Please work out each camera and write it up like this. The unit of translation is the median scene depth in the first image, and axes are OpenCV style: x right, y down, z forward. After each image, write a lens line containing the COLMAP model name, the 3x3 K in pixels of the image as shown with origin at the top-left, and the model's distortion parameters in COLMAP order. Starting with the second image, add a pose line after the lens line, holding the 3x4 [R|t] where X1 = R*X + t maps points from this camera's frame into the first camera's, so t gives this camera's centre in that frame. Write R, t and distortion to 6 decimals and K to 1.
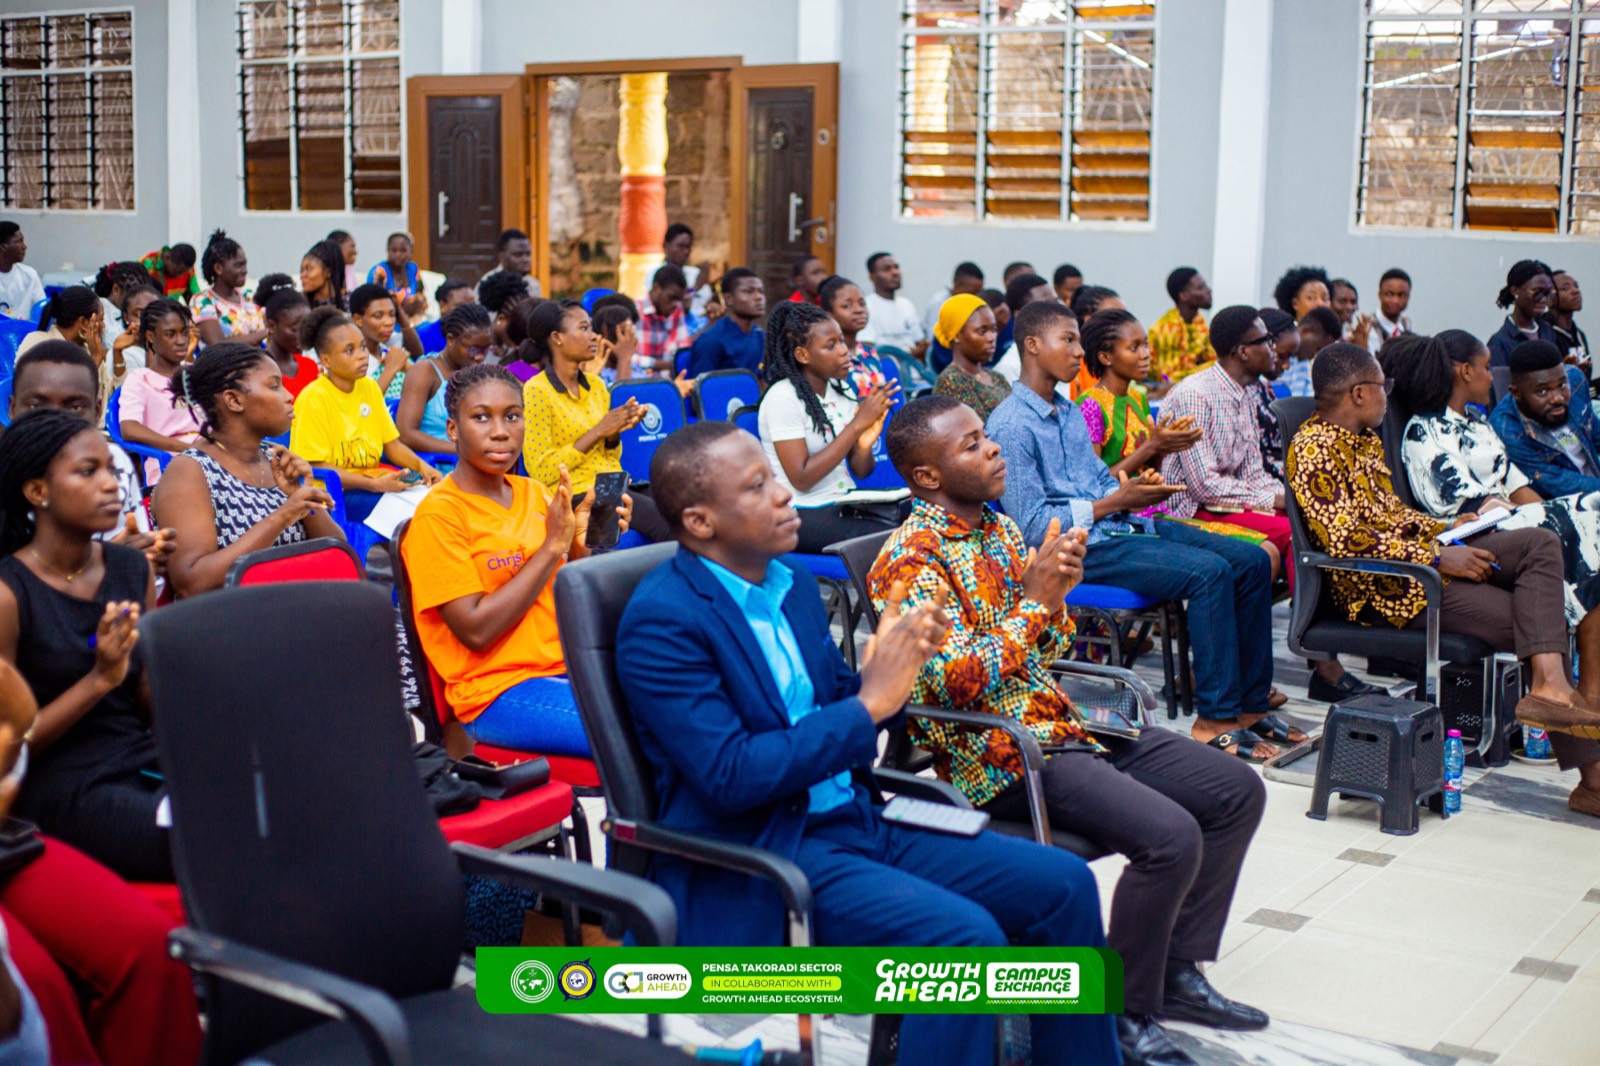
lens RADIAL K [[2360.5, 0, 800.0], [0, 2360.5, 533.0], [0, 0, 1]] dist [-0.092316, -0.090677]
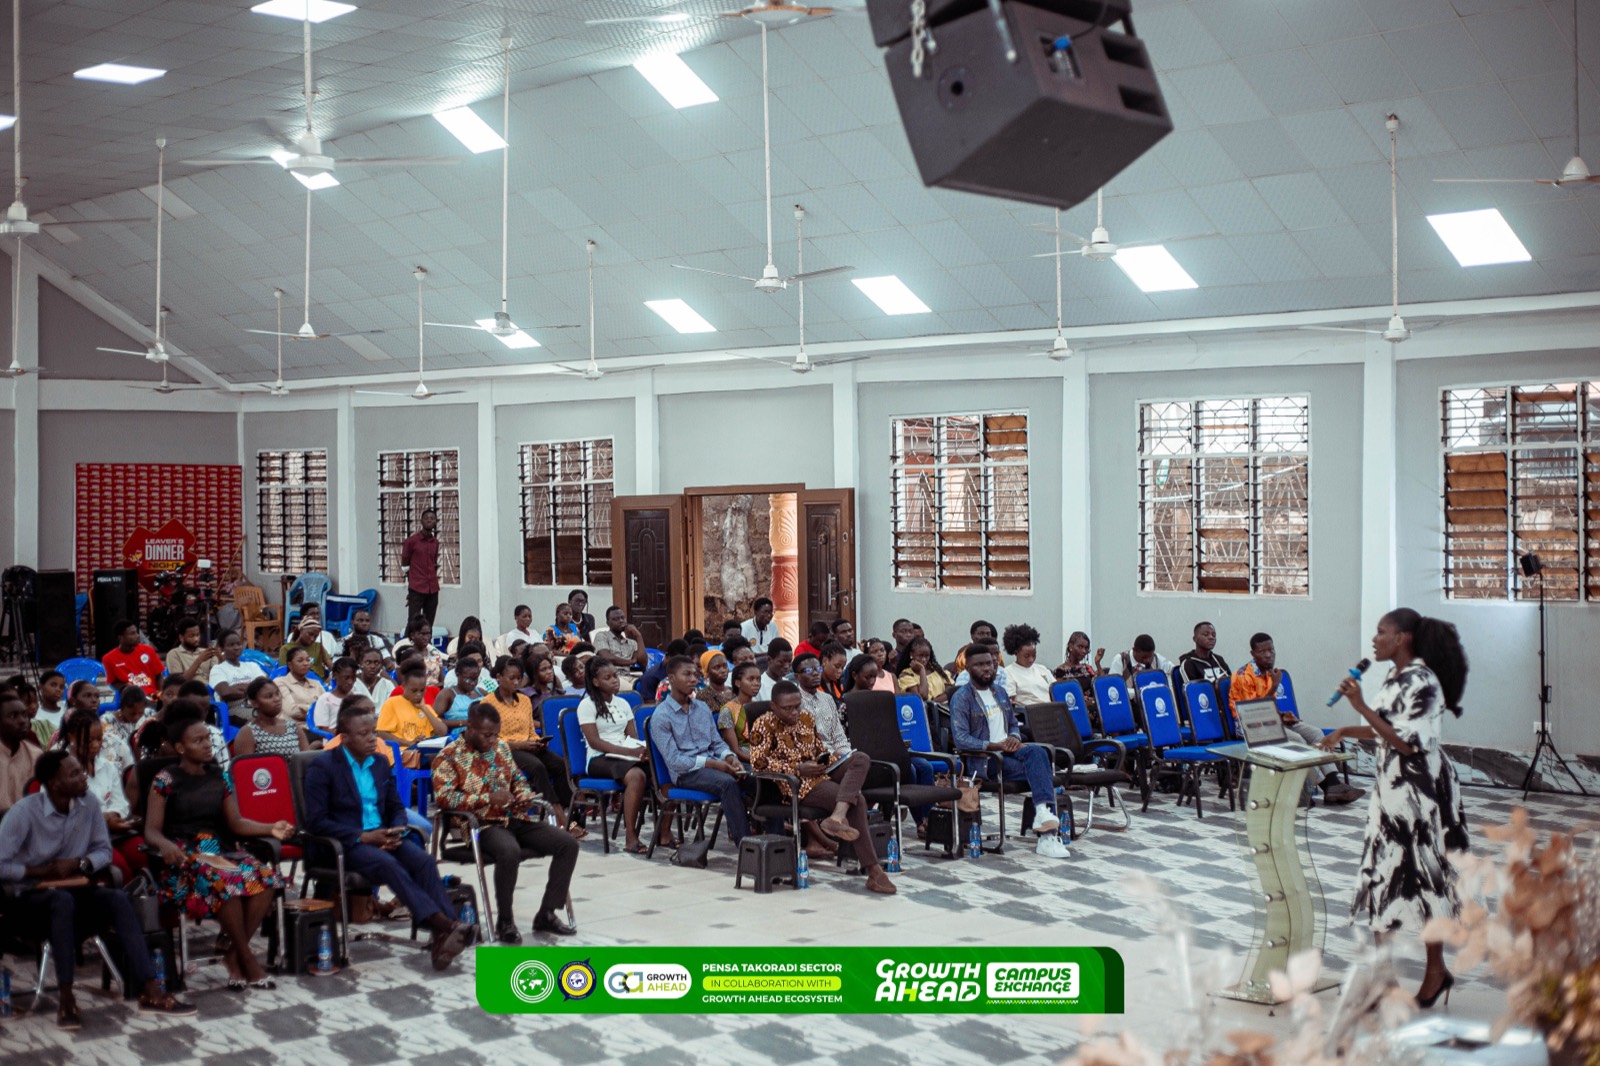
lens RADIAL K [[2372.9, 0, 800.0], [0, 2372.9, 533.0], [0, 0, 1]] dist [-0.089788, -0.053869]
pose [[0.974154, -0.026387, -0.224340, 0.322842], [-0.004072, 0.990941, -0.134237, 0.036275], [0.225849, 0.131681, 0.965221, -0.491991]]
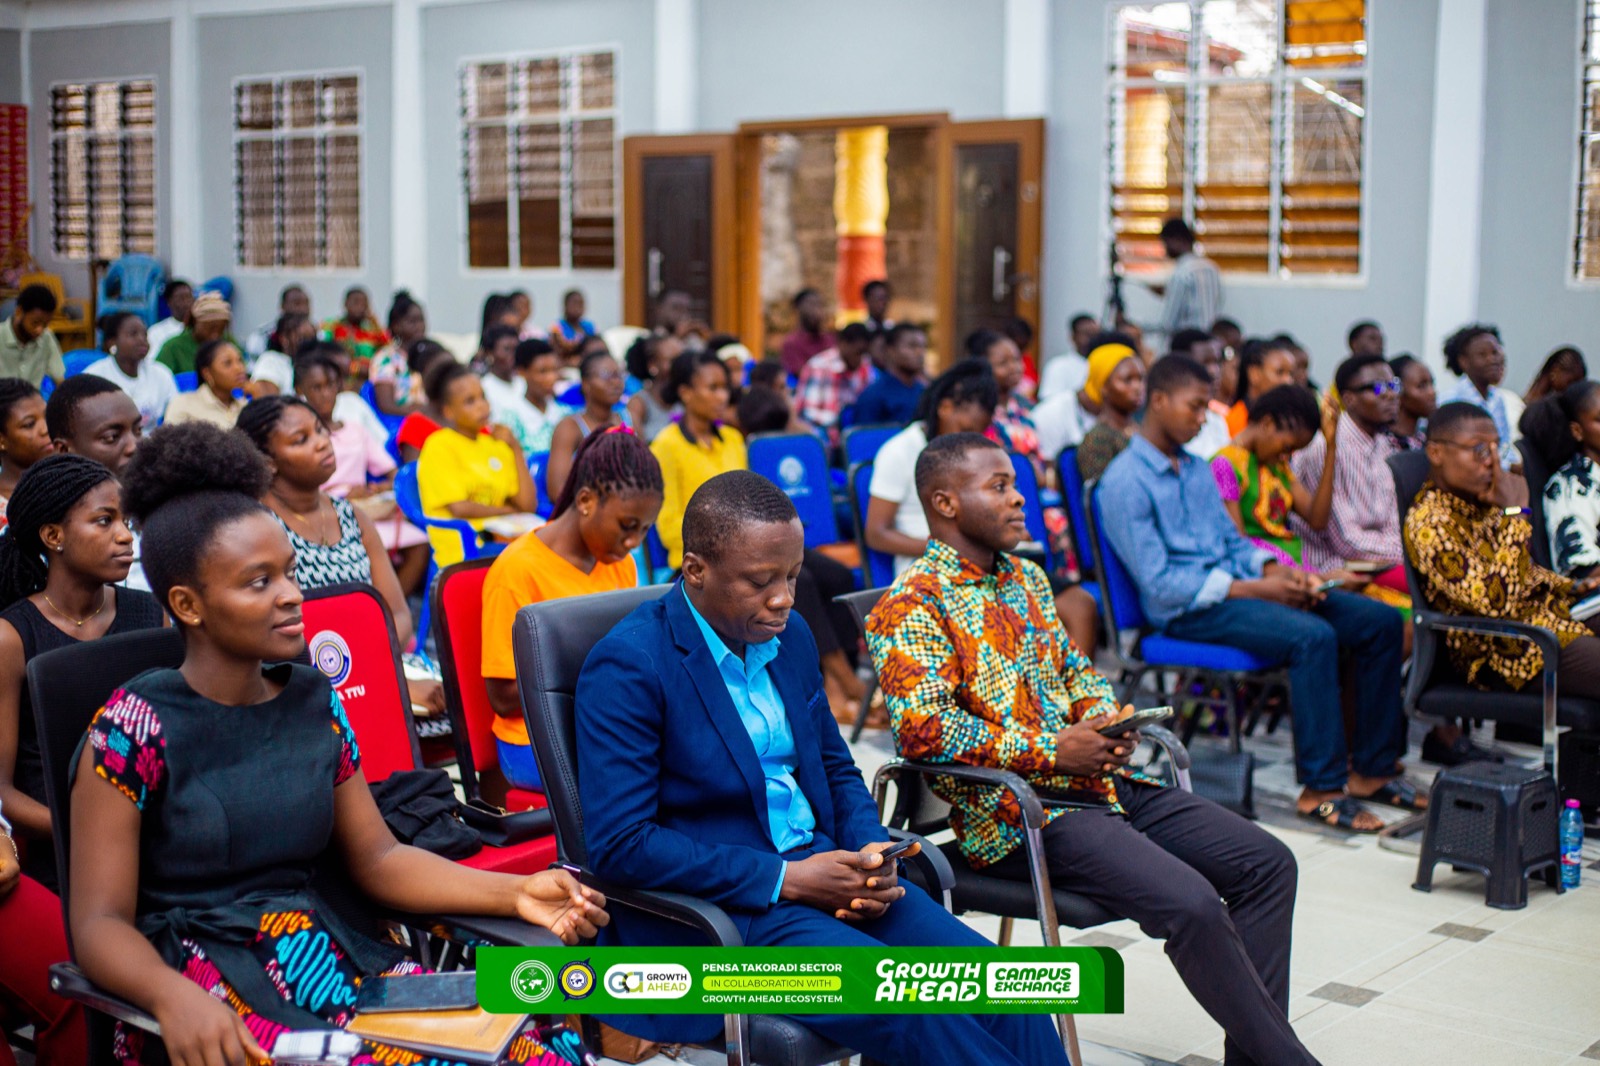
lens RADIAL K [[2372.9, 0, 800.0], [0, 2372.9, 533.0], [0, 0, 1]] dist [-0.089788, -0.053869]
pose [[0.993004, 0.007428, -0.117845, 0.031623], [-0.010732, 0.999566, -0.027434, 0.002524], [0.117590, 0.028507, 0.992653, 0.010393]]
